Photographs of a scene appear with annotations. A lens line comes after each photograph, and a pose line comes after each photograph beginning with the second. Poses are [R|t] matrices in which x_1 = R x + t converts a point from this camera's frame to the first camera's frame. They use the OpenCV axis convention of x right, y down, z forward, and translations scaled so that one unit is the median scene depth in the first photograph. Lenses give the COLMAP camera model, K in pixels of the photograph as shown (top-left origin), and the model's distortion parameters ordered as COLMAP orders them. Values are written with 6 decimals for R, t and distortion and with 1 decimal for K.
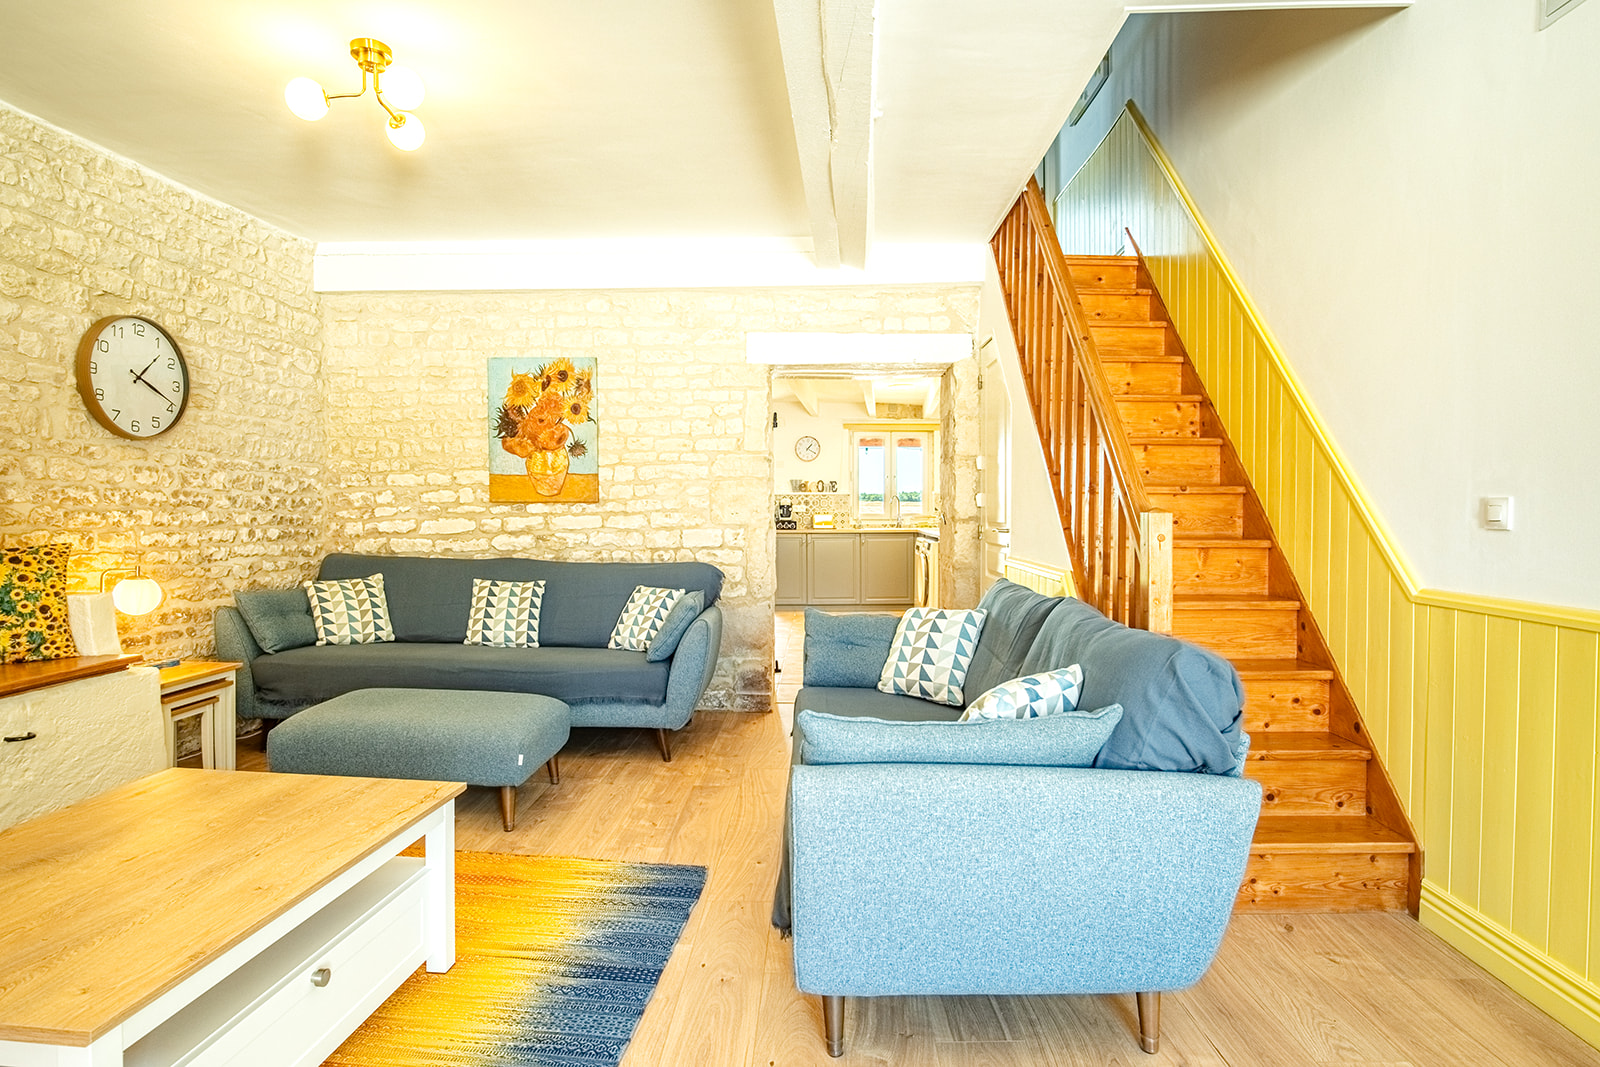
lens RADIAL K [[1468.8, 0, 799.7], [0, 1468.8, 534.1], [0, 0, 1]] dist [0.008052, 0.000000]
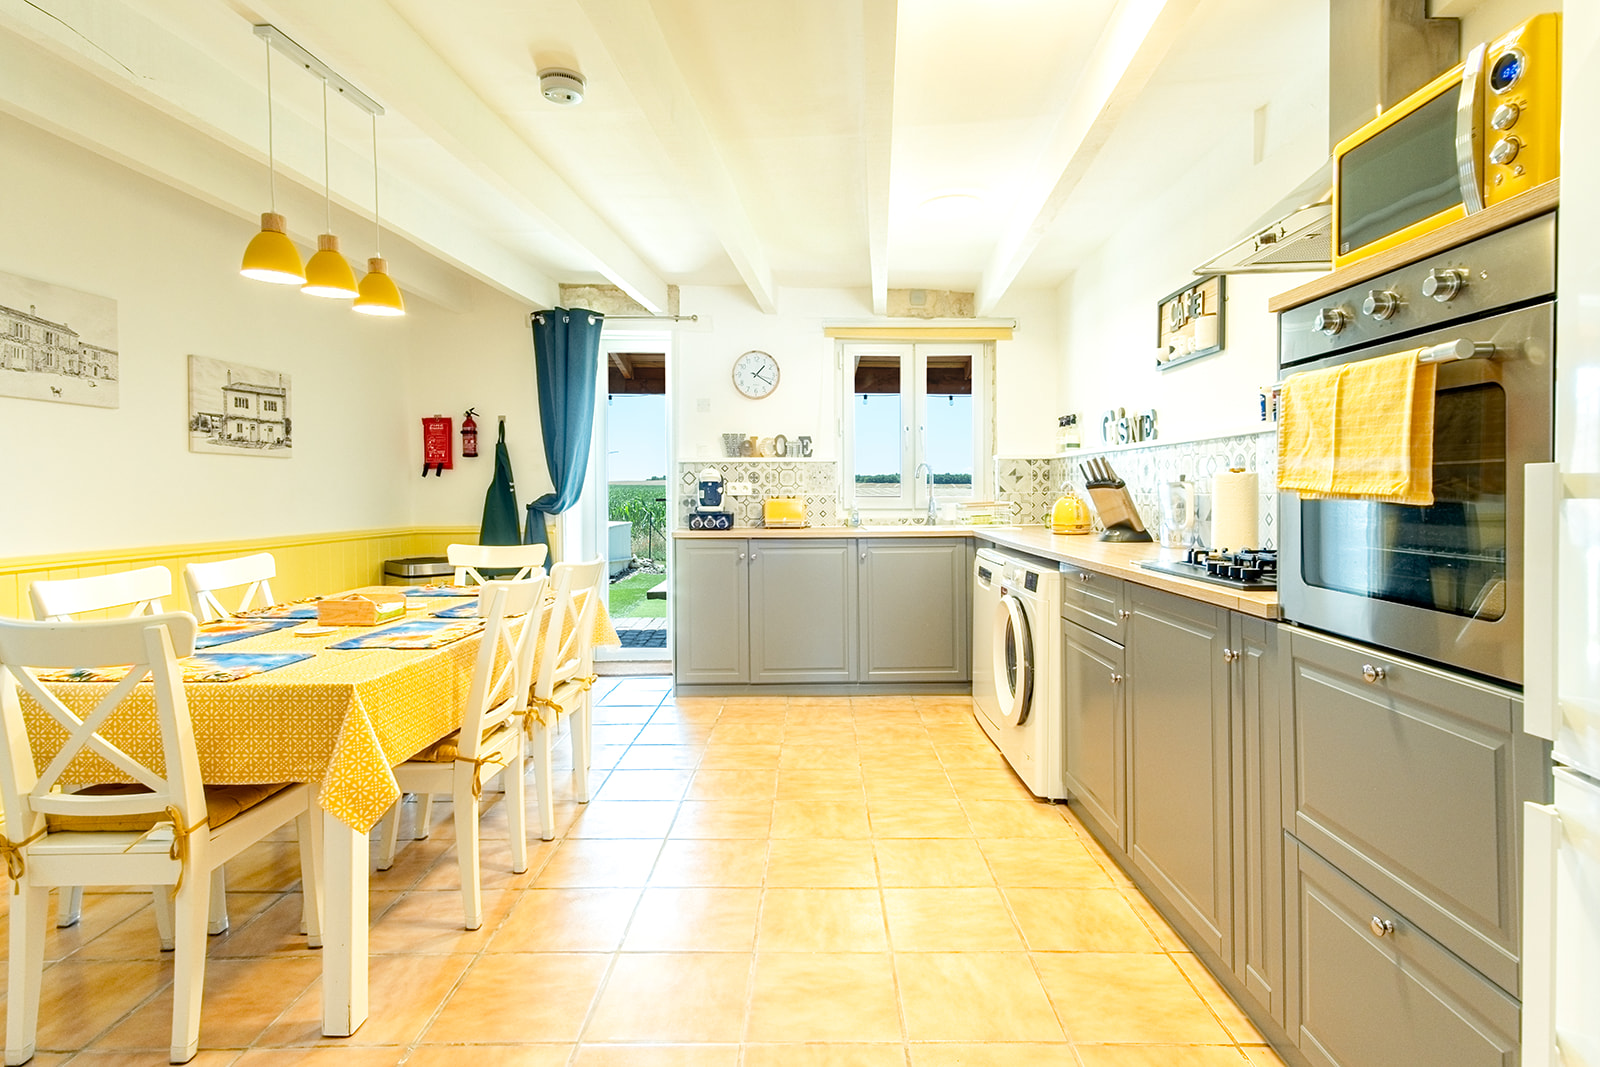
lens RADIAL K [[1468.8, 0, 800.9], [0, 1468.8, 534.2], [0, 0, 1]] dist [0.008052, 0.000000]
pose [[0.999966, -0.002127, -0.008022, 0.025684], [0.002176, 0.999979, 0.006099, -0.004541], [0.008008, -0.006116, 0.999949, 0.483329]]
